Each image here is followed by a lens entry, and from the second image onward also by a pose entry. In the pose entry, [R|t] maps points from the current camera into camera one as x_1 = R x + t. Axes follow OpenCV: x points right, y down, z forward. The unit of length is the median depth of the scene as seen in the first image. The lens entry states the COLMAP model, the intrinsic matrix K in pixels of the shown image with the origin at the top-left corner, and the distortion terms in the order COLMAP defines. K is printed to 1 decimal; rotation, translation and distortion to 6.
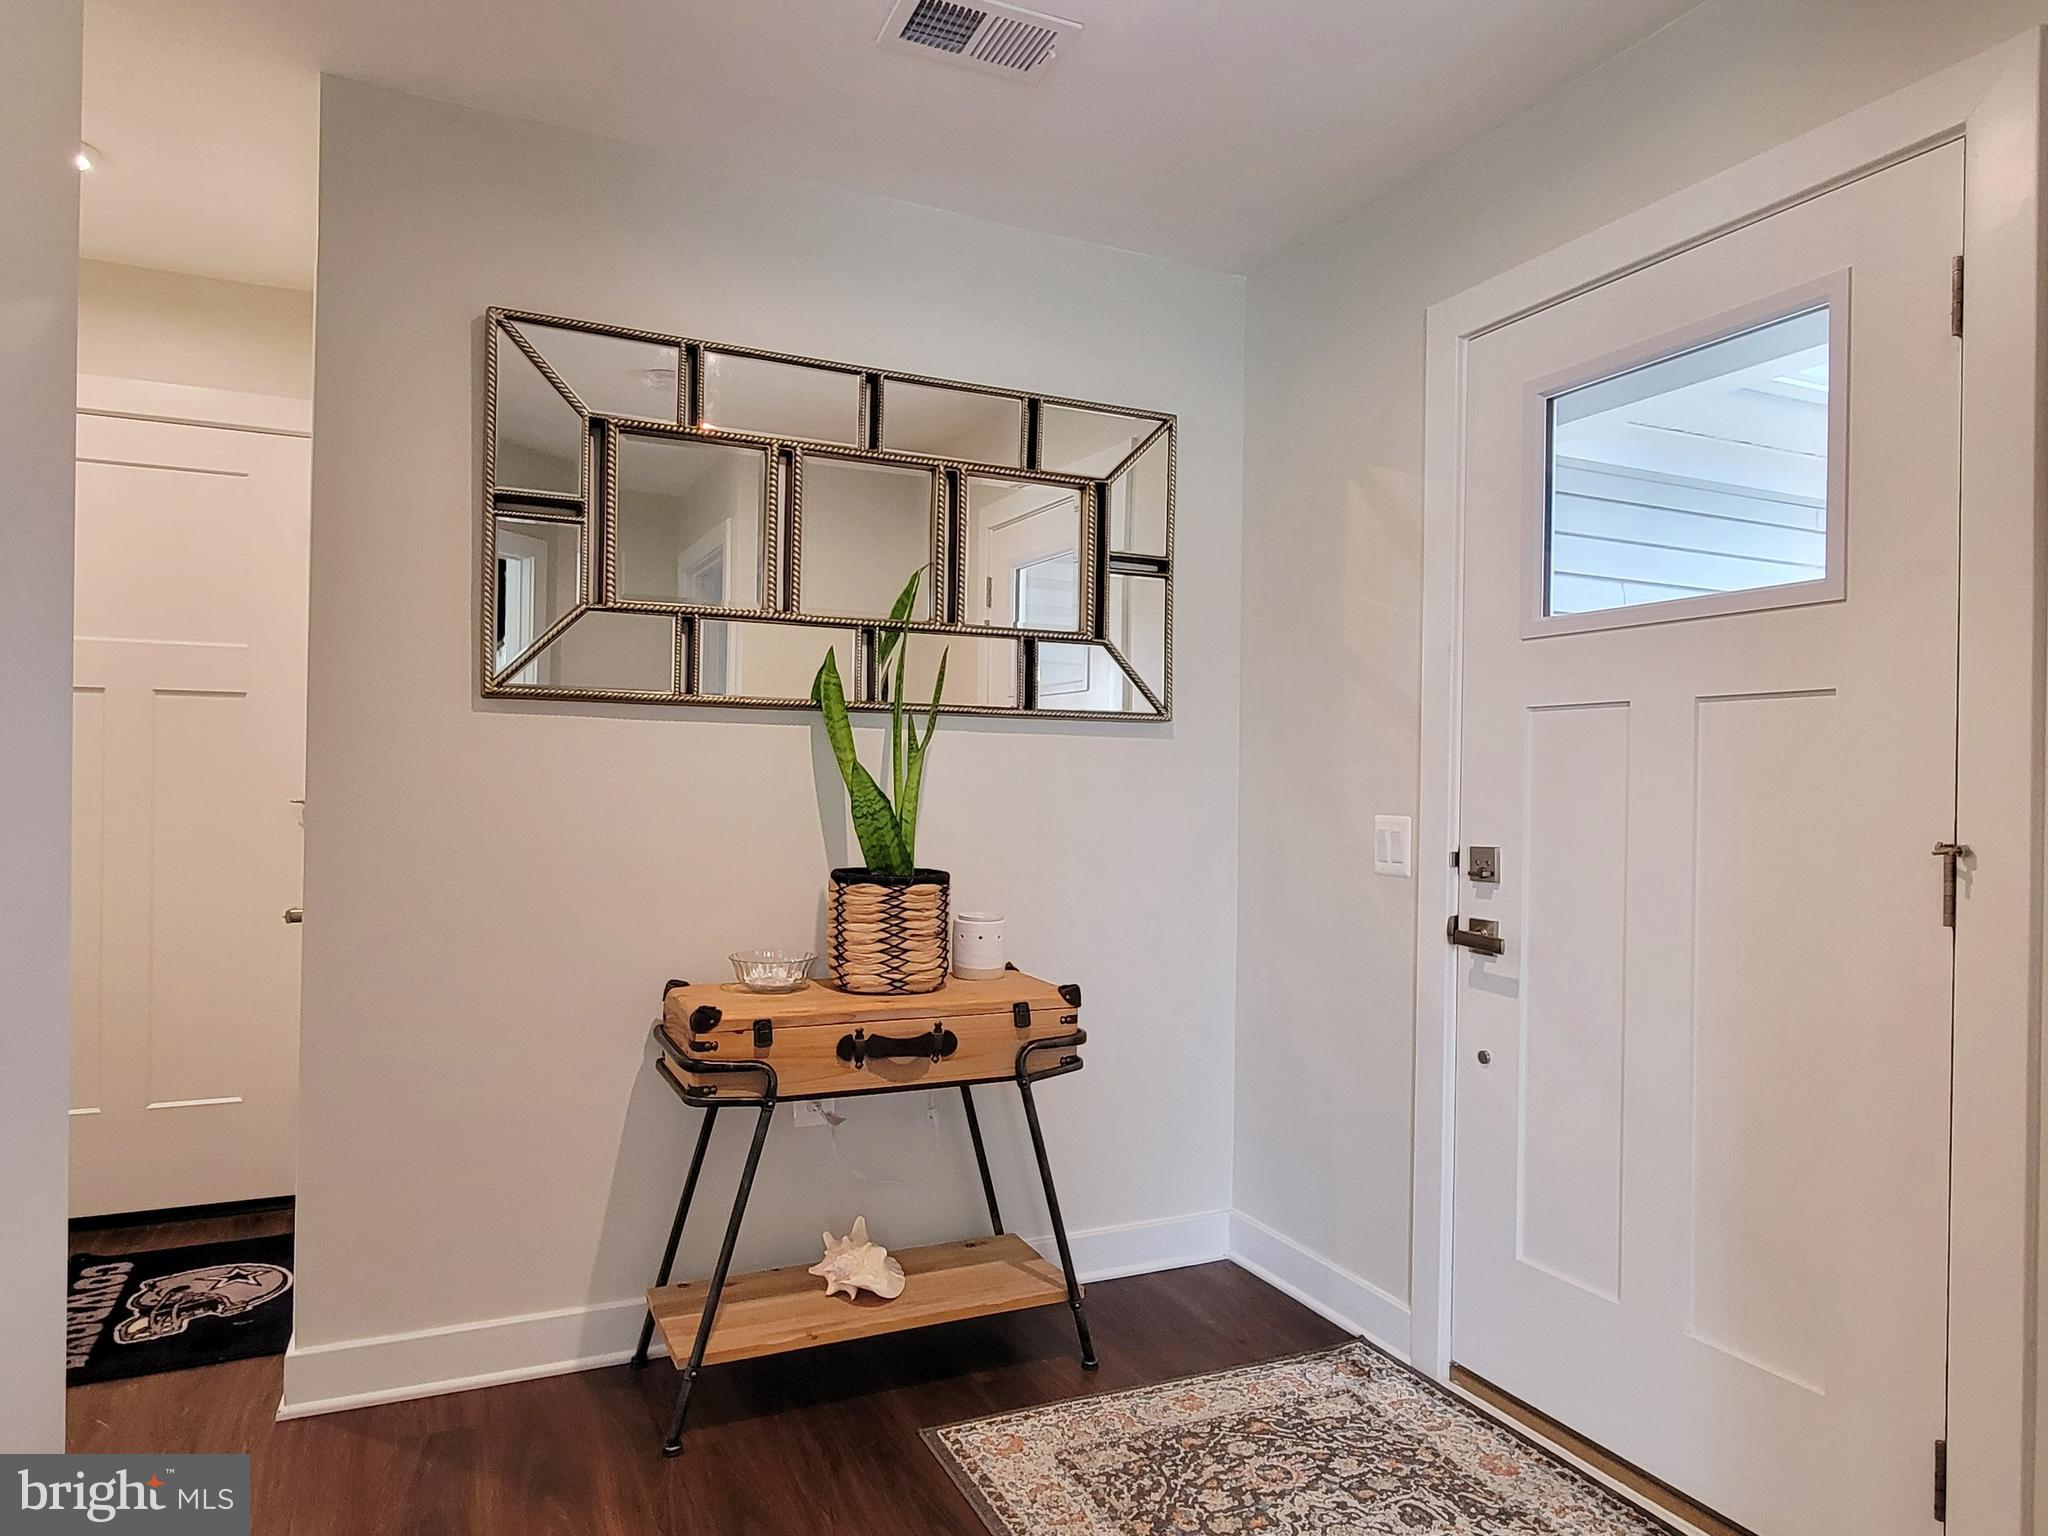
lens RADIAL K [[1272.8, 0, 1019.2], [0, 1272.8, 783.5], [0, 0, 1]] dist [0.000646, -0.007392]
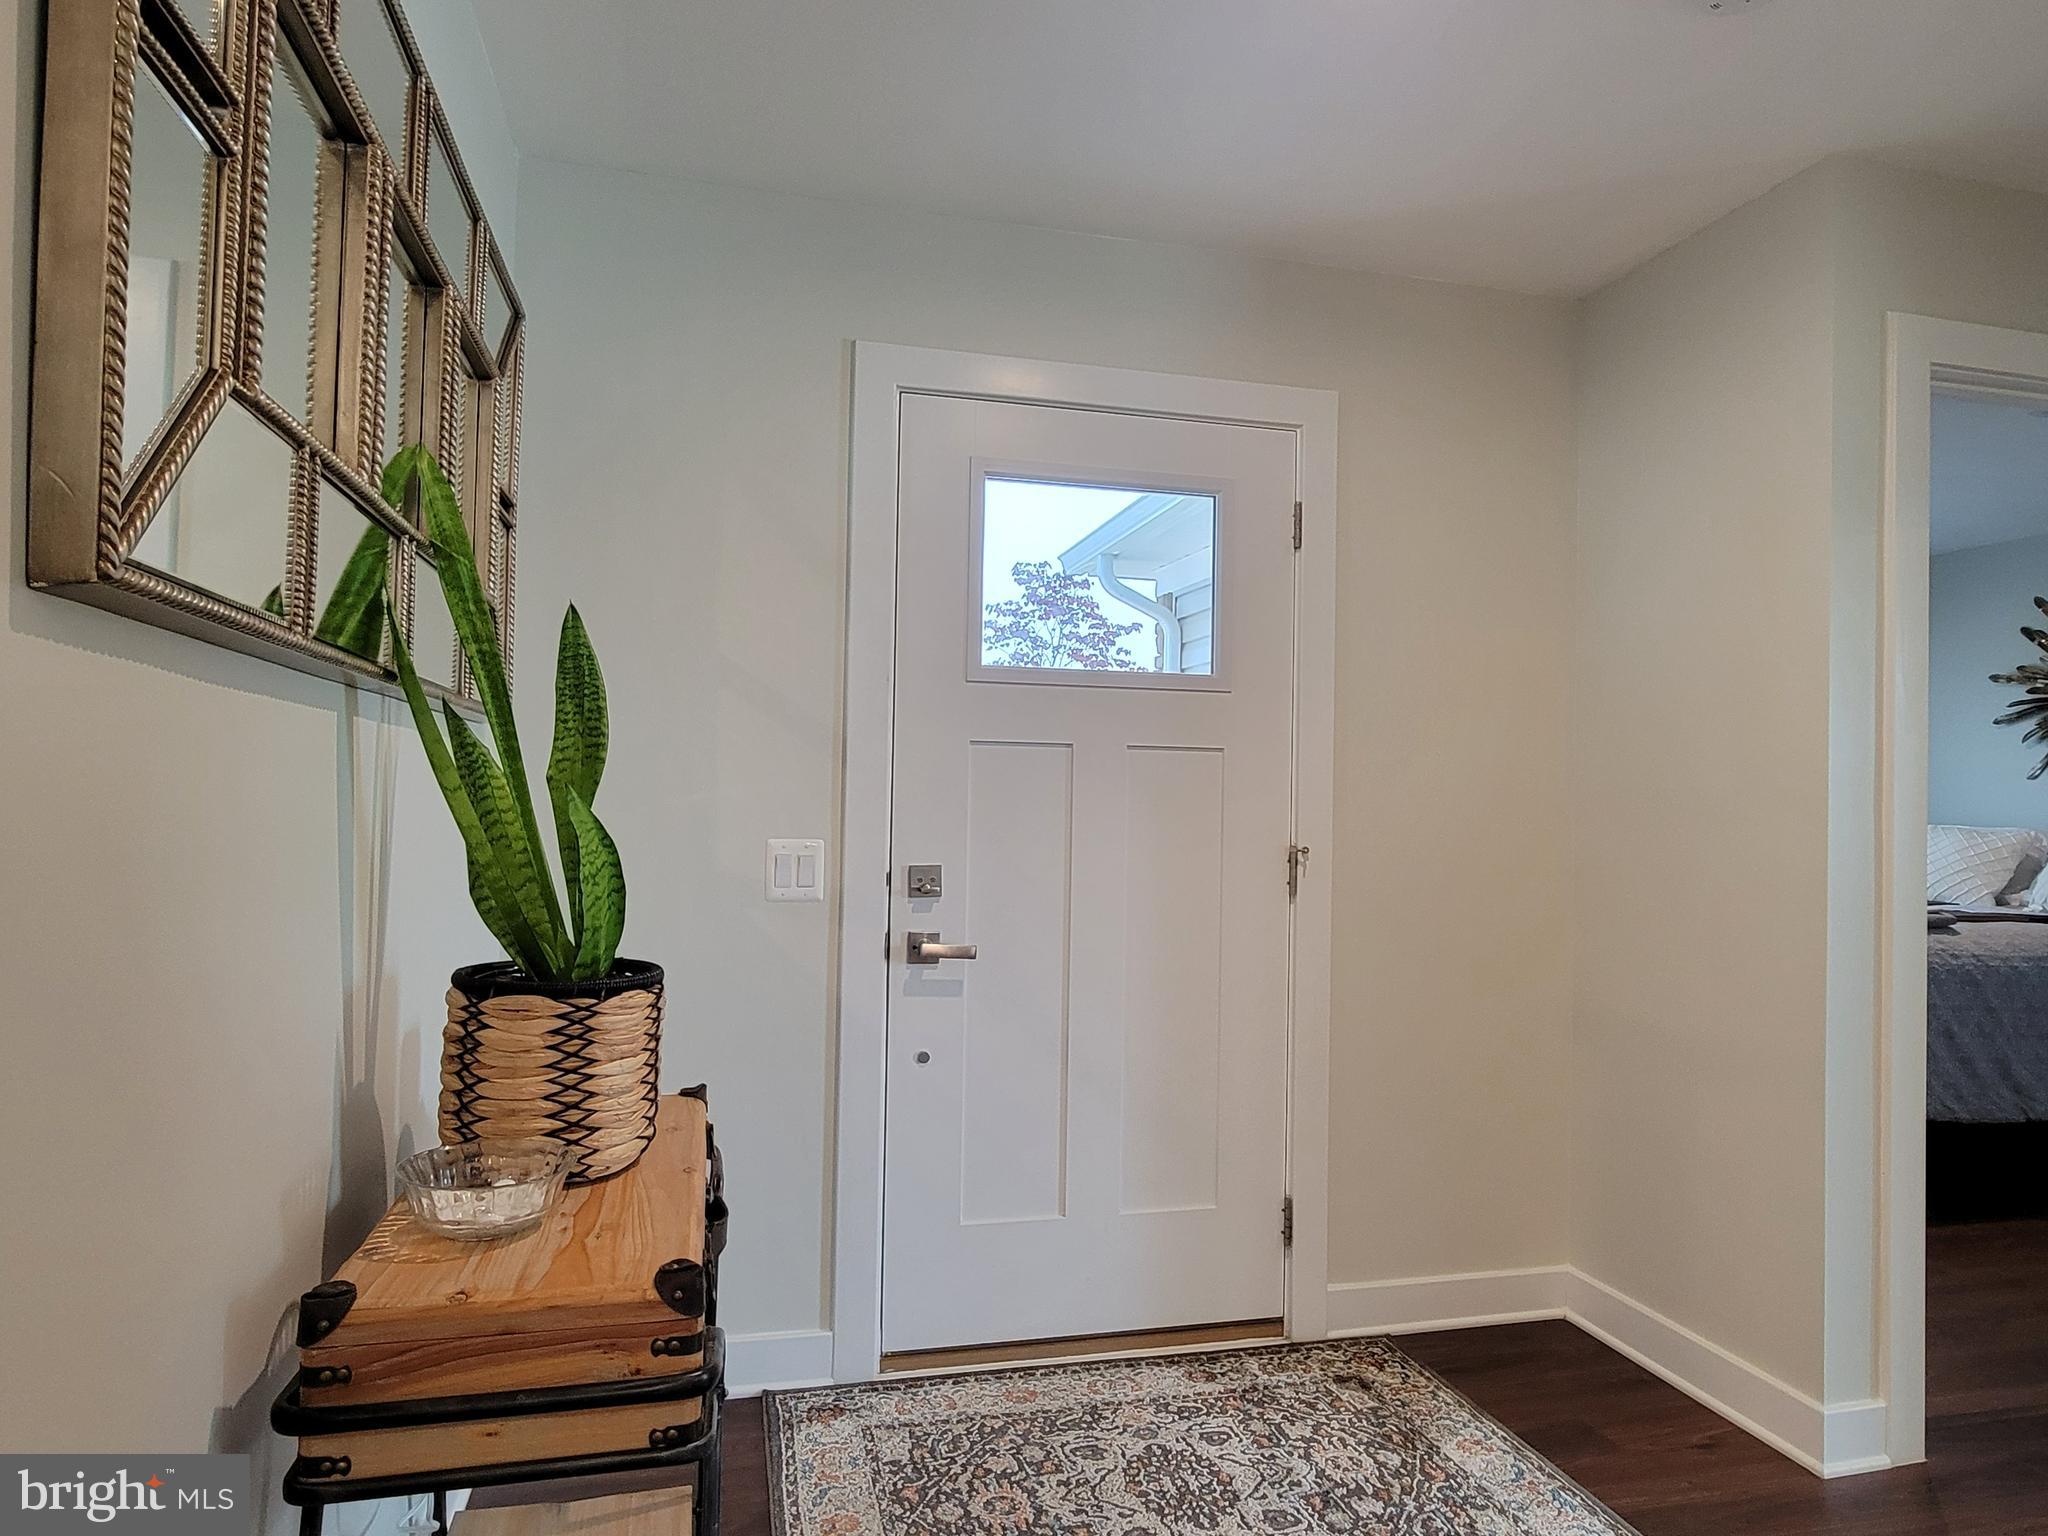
lens RADIAL K [[1272.8, 0, 1013.9], [0, 1272.8, 771.0], [0, 0, 1]] dist [0.000646, -0.007392]
pose [[0.183102, -0.000740, 0.983094, -0.684474], [-0.019198, 0.999806, 0.004328, -0.037401], [-0.982906, -0.019666, 0.183052, 0.711167]]
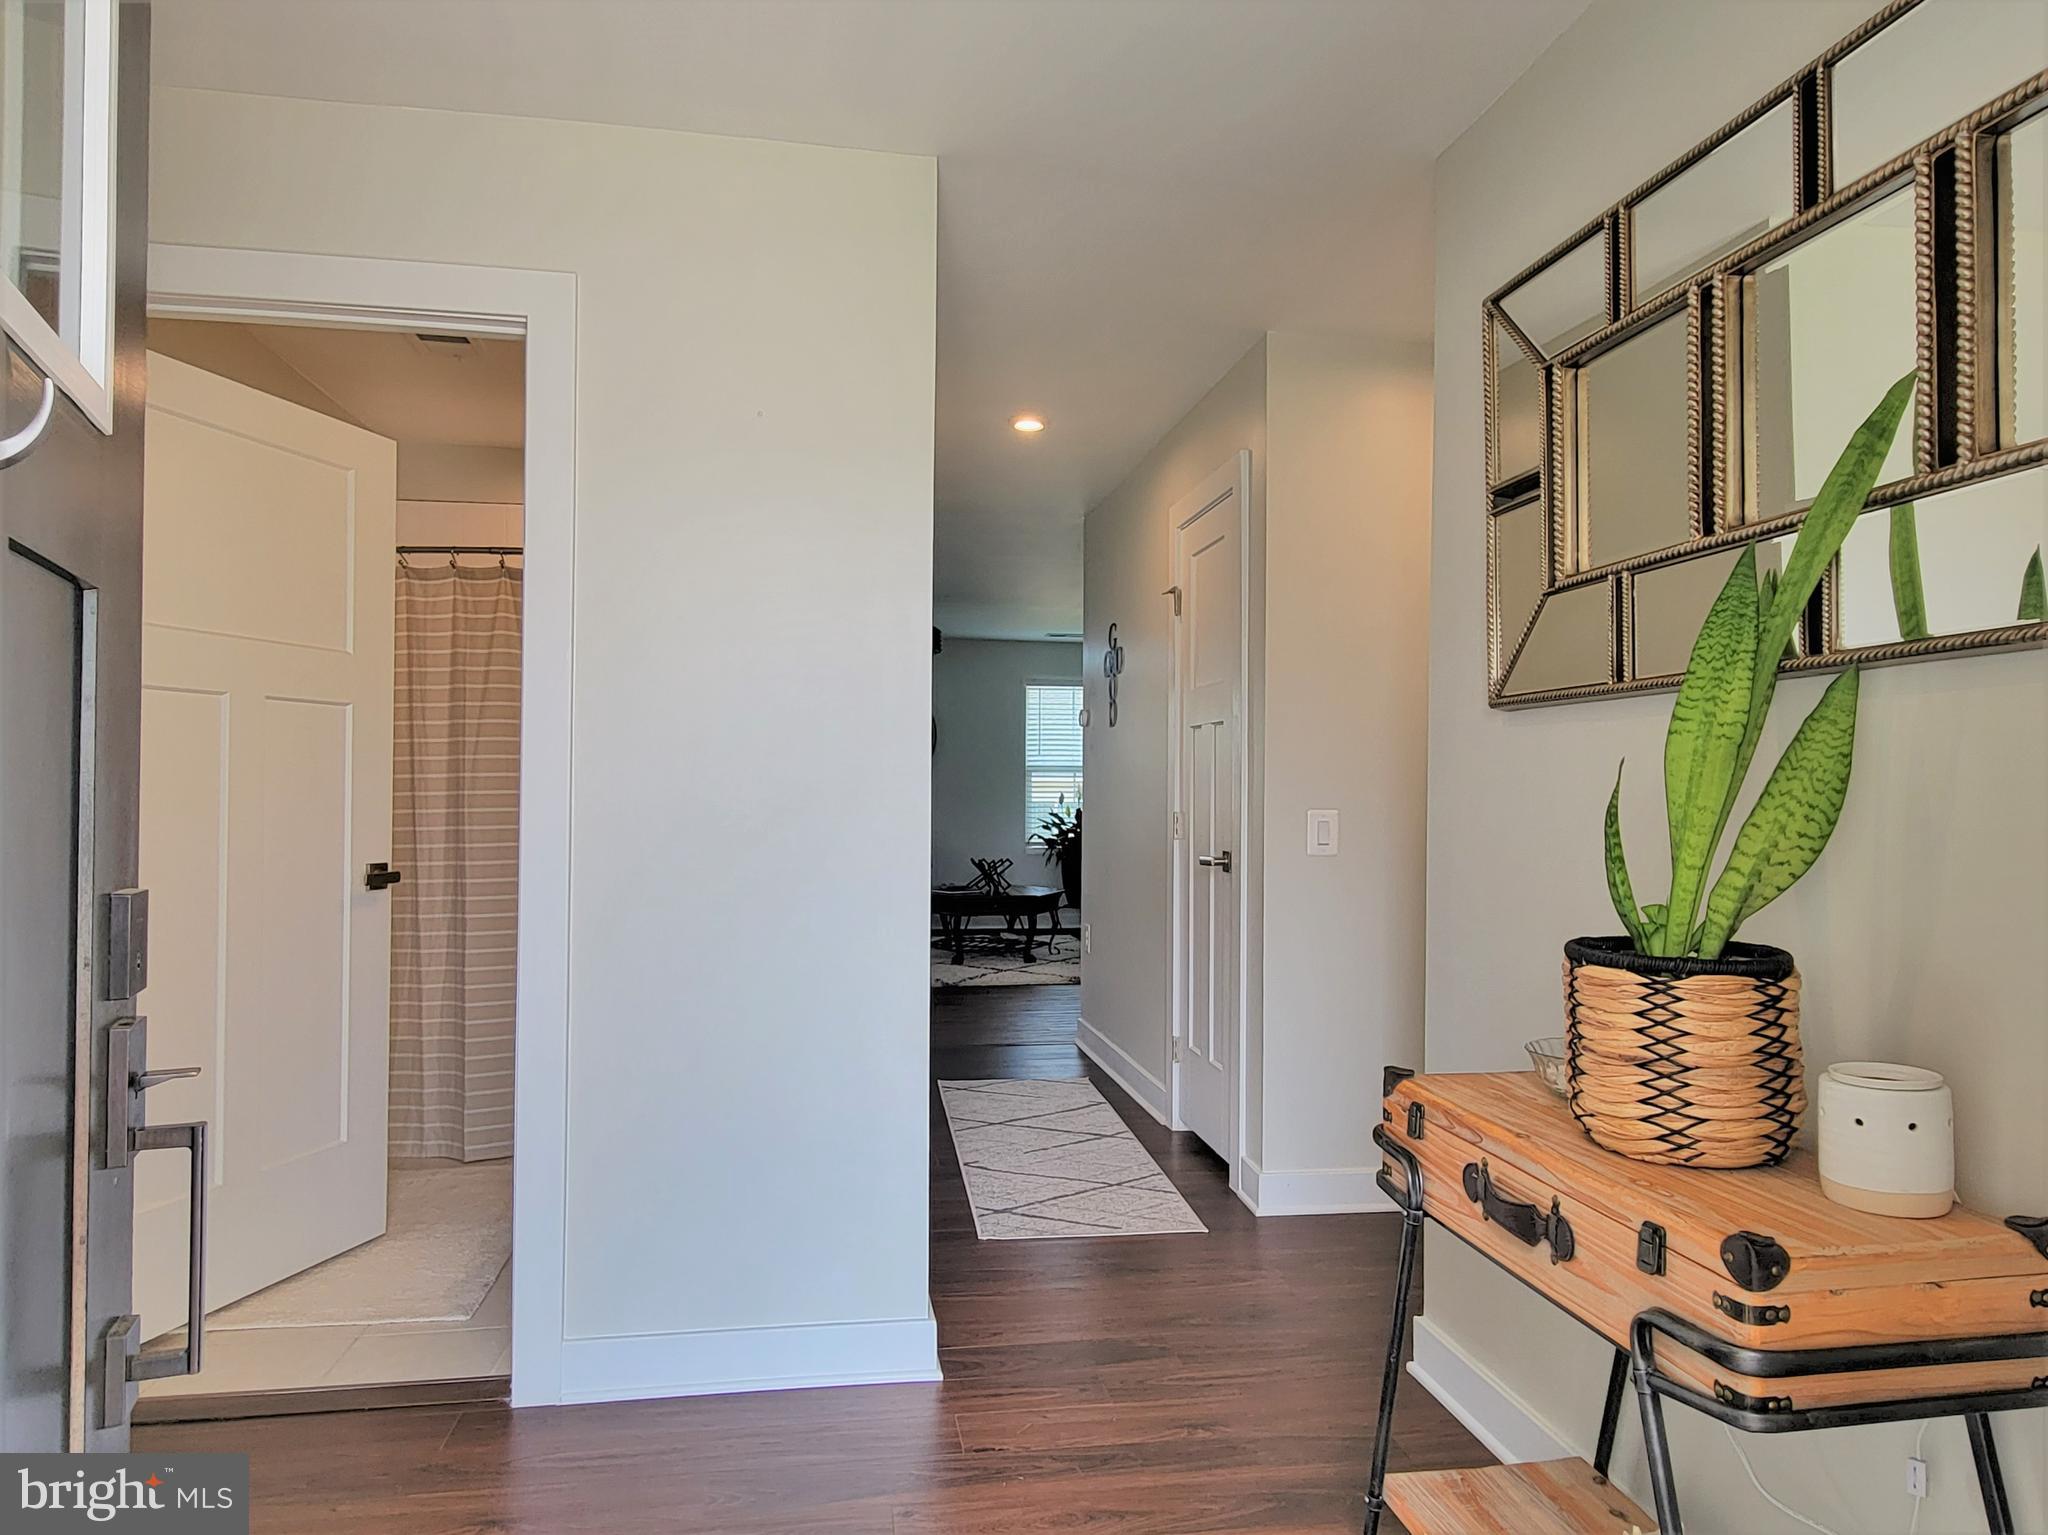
lens RADIAL K [[1272.8, 0, 1020.5], [0, 1272.8, 775.0], [0, 0, 1]] dist [0.000646, -0.007392]
pose [[-0.261455, -0.030720, -0.964727, 0.576132], [-0.003494, 0.999517, -0.030881, 0.009333], [0.965209, -0.004703, -0.261436, 0.907425]]
